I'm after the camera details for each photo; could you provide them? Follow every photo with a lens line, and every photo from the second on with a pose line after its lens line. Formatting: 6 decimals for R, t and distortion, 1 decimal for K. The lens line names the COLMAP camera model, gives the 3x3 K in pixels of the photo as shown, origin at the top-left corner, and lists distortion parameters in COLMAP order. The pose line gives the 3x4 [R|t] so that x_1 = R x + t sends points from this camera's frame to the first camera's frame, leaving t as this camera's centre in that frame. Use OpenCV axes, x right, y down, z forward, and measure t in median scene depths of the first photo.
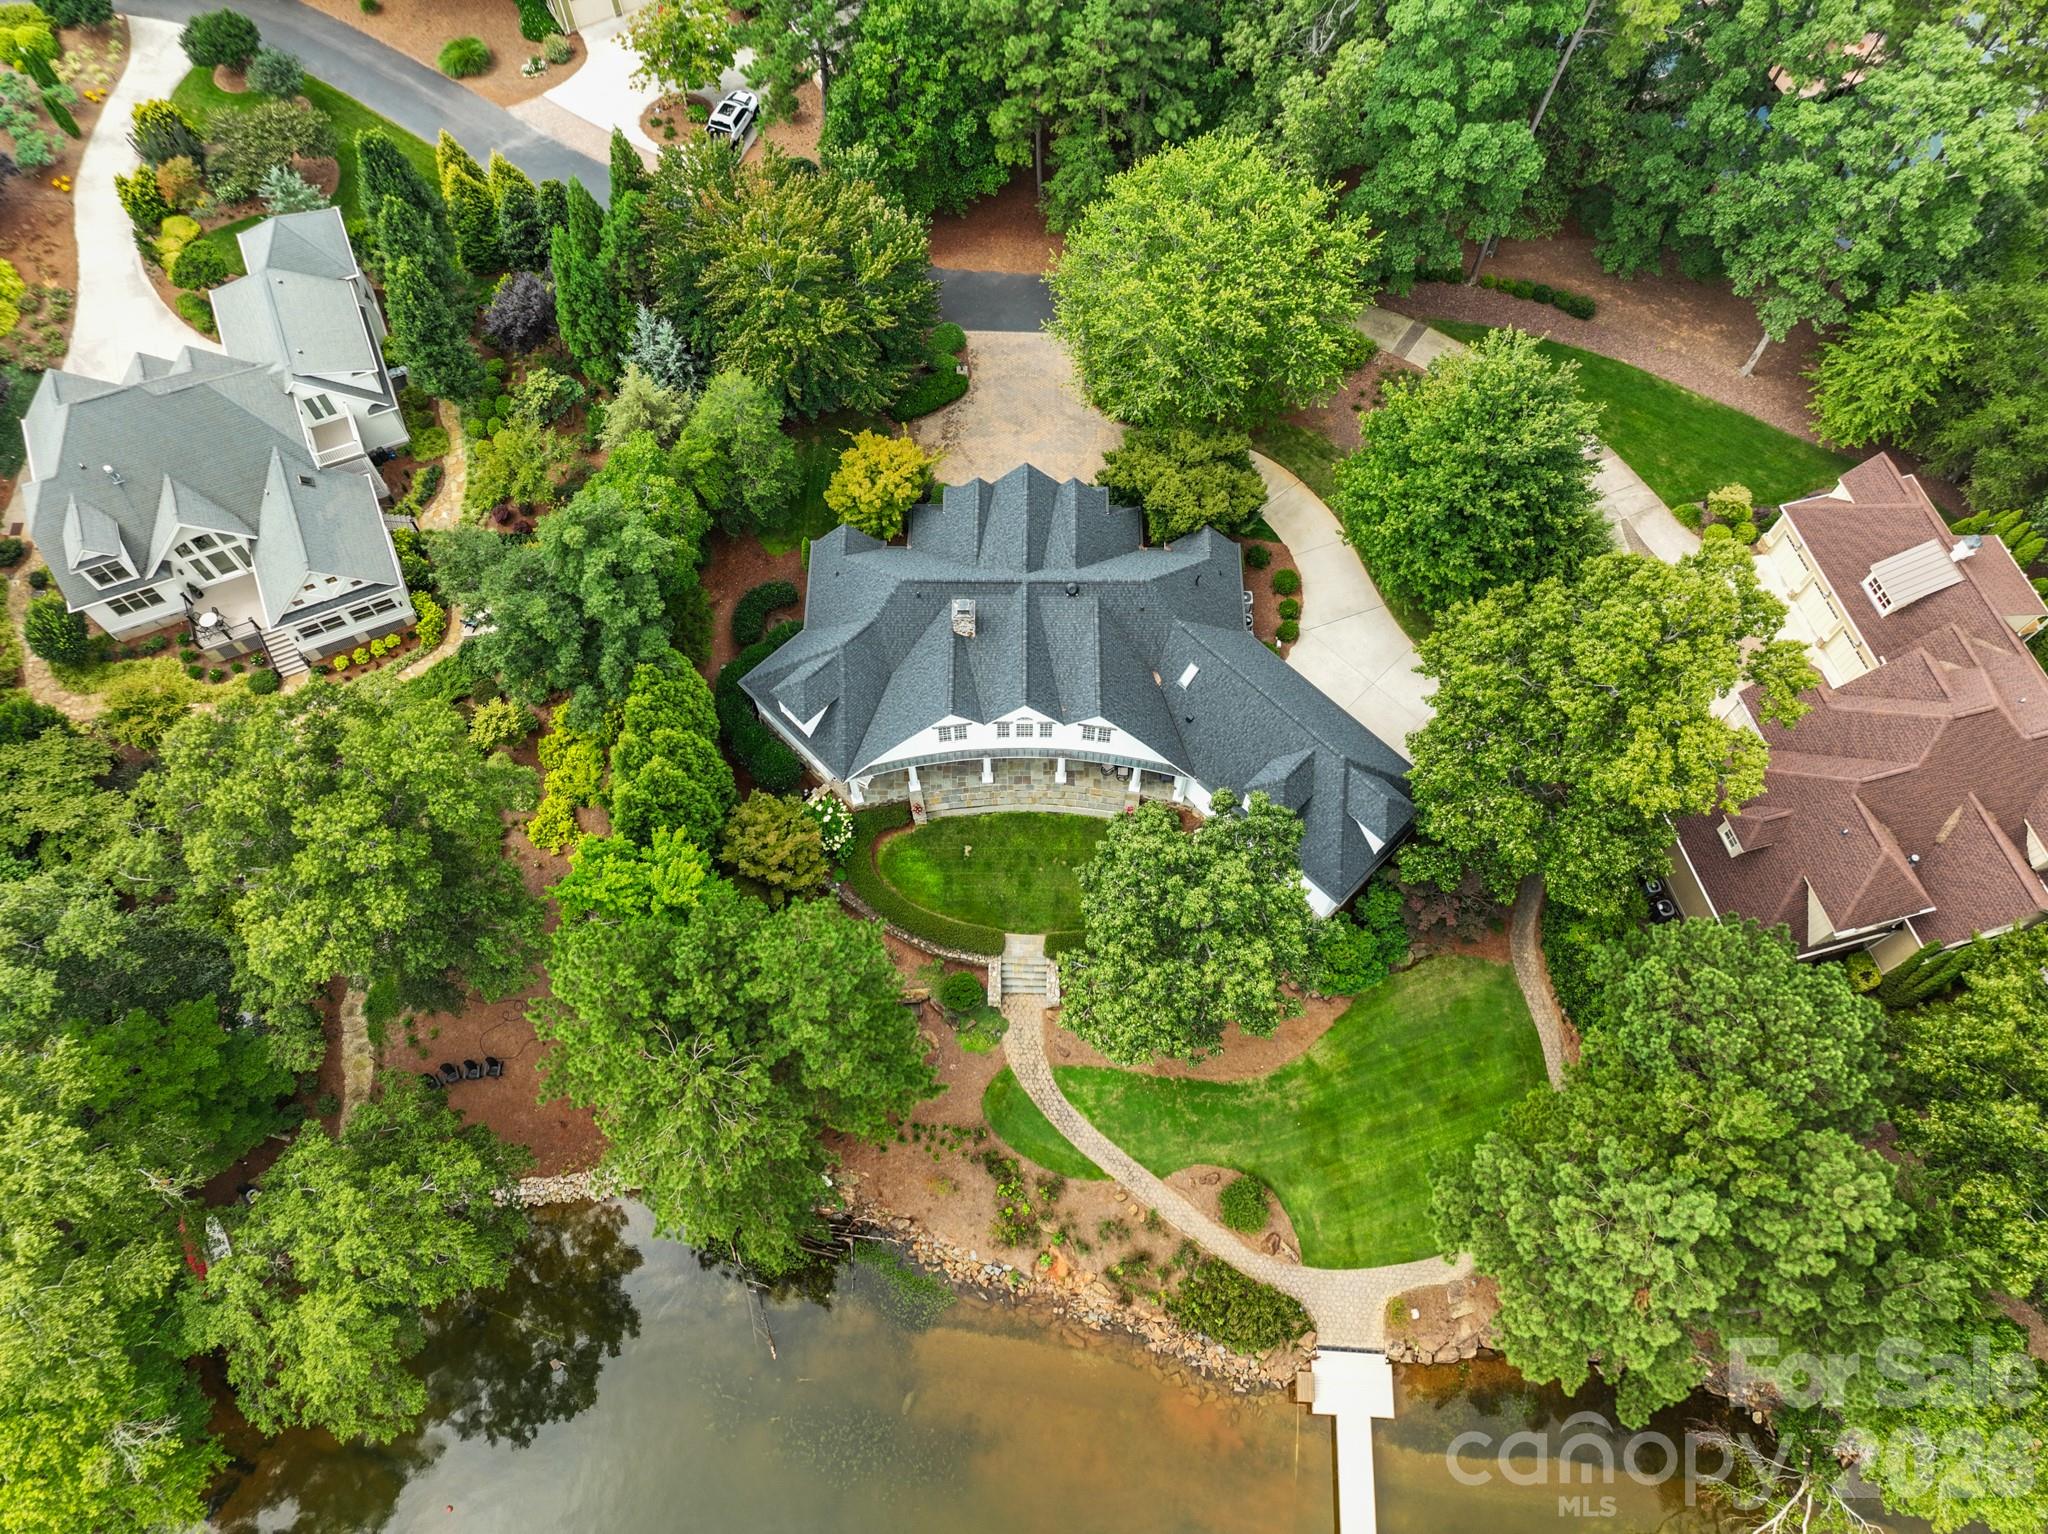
lens RADIAL K [[1423.4, 0, 1030.5], [0, 1423.4, 767.0], [0, 0, 1]] dist [0.013916, 0.009249]
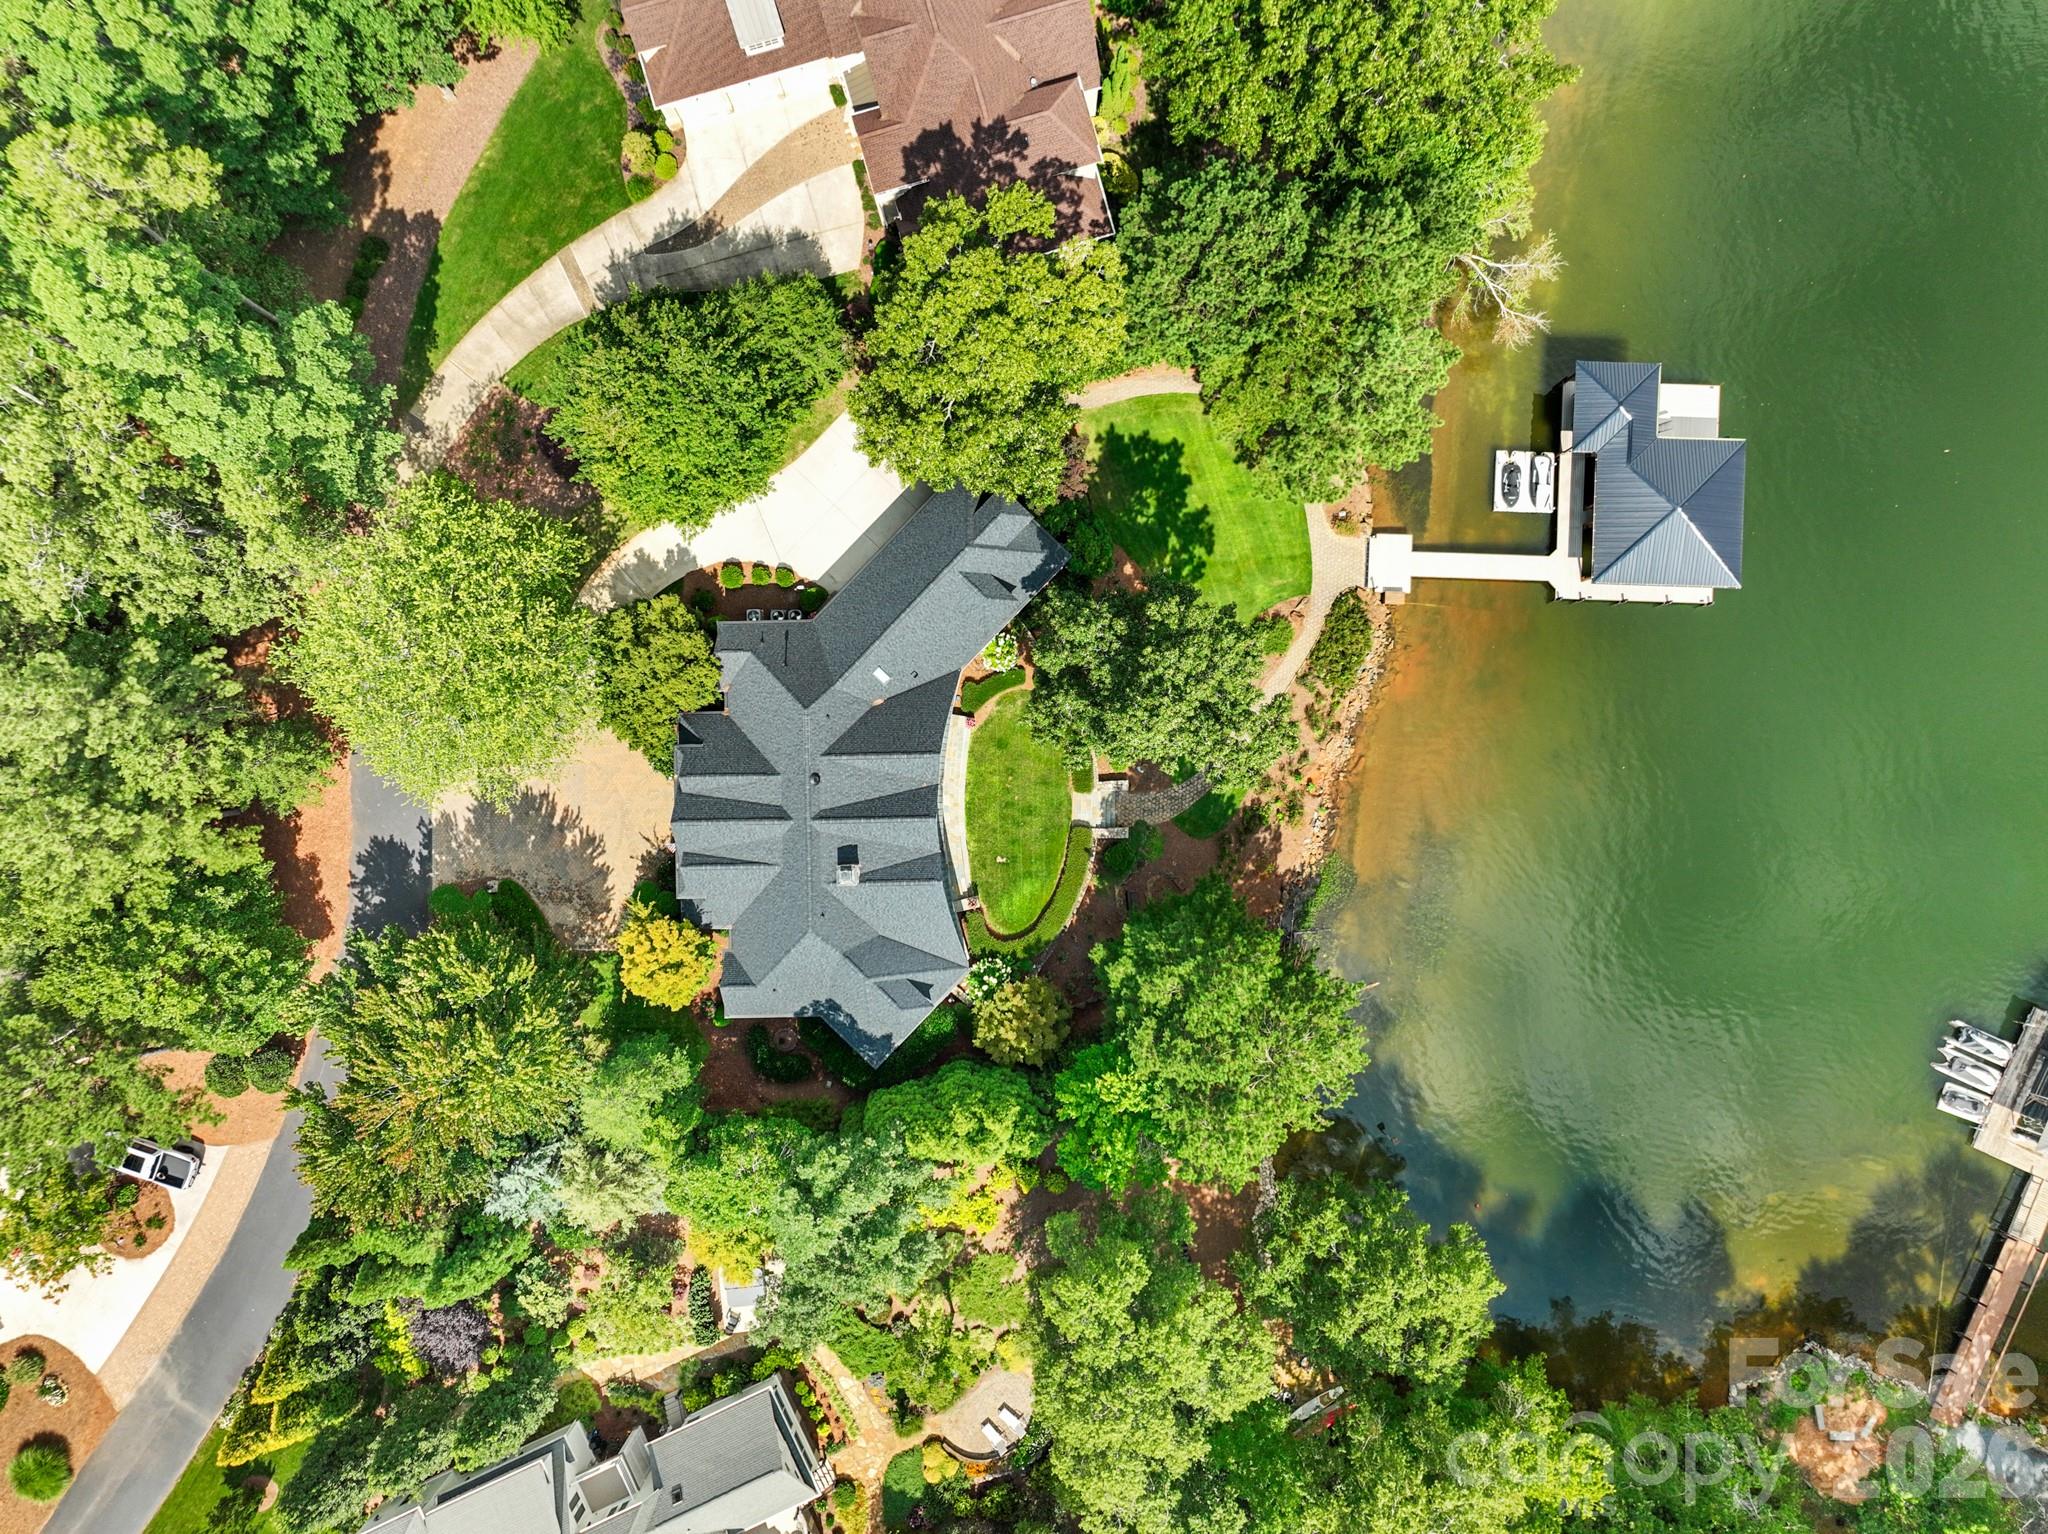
lens RADIAL K [[1423.4, 0, 1028.6], [0, 1423.4, 768.0], [0, 0, 1]] dist [0.013916, 0.009249]
pose [[-0.021189, -0.999746, -0.007692, 0.041366], [0.902245, -0.022436, 0.430640, -0.434081], [-0.430703, 0.002185, 0.902491, -0.080718]]
